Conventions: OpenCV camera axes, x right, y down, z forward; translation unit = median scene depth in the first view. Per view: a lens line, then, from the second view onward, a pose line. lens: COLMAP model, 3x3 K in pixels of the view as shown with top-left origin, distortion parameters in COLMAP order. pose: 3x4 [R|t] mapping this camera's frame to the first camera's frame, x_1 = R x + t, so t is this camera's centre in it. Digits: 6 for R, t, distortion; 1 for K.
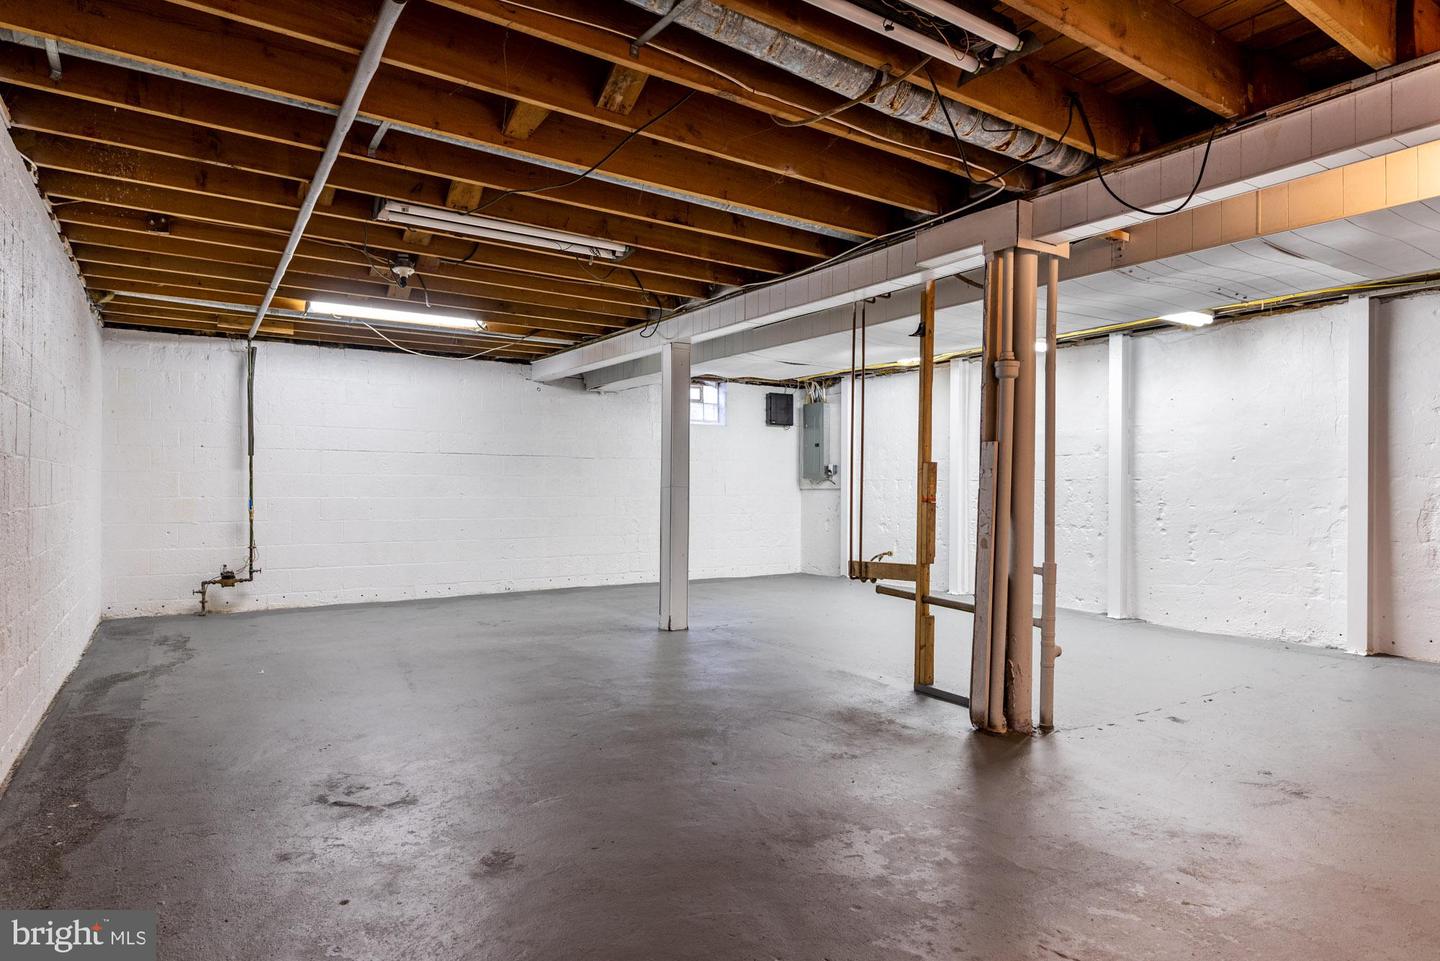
lens RADIAL K [[828.5, 0, 718.8], [0, 828.5, 481.7], [0, 0, 1]] dist [0.000637, -0.001143]
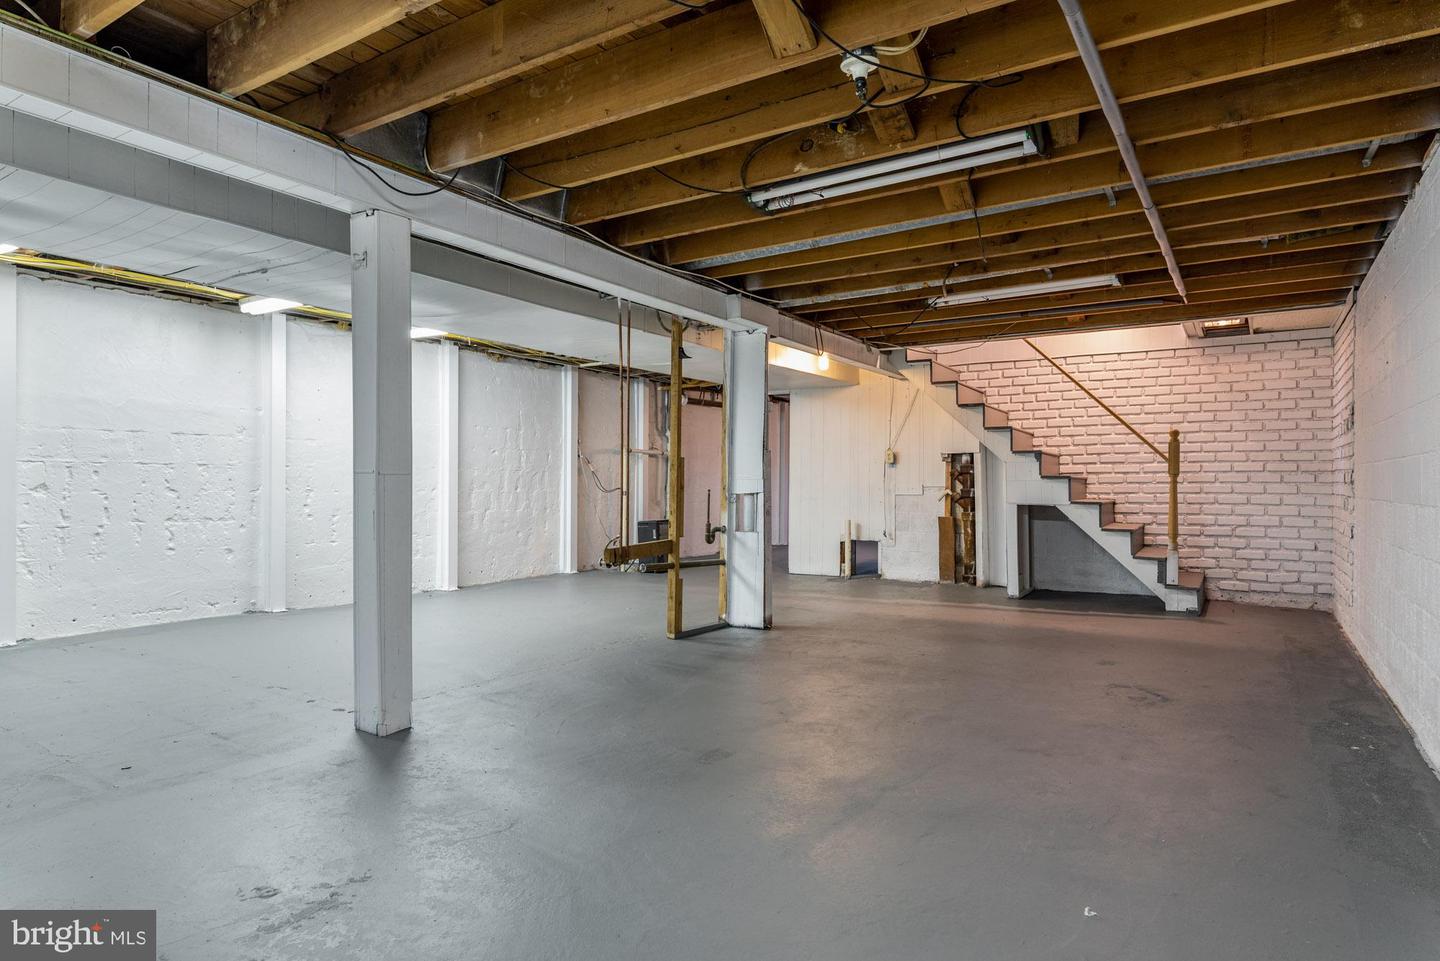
lens RADIAL K [[828.5, 0, 716.6], [0, 828.5, 483.5], [0, 0, 1]] dist [0.000637, -0.001143]
pose [[-0.412860, -0.010439, 0.910735, -0.851728], [-0.014171, 0.999887, 0.005037, 0.008429], [-0.910684, -0.010827, -0.412961, 1.342495]]
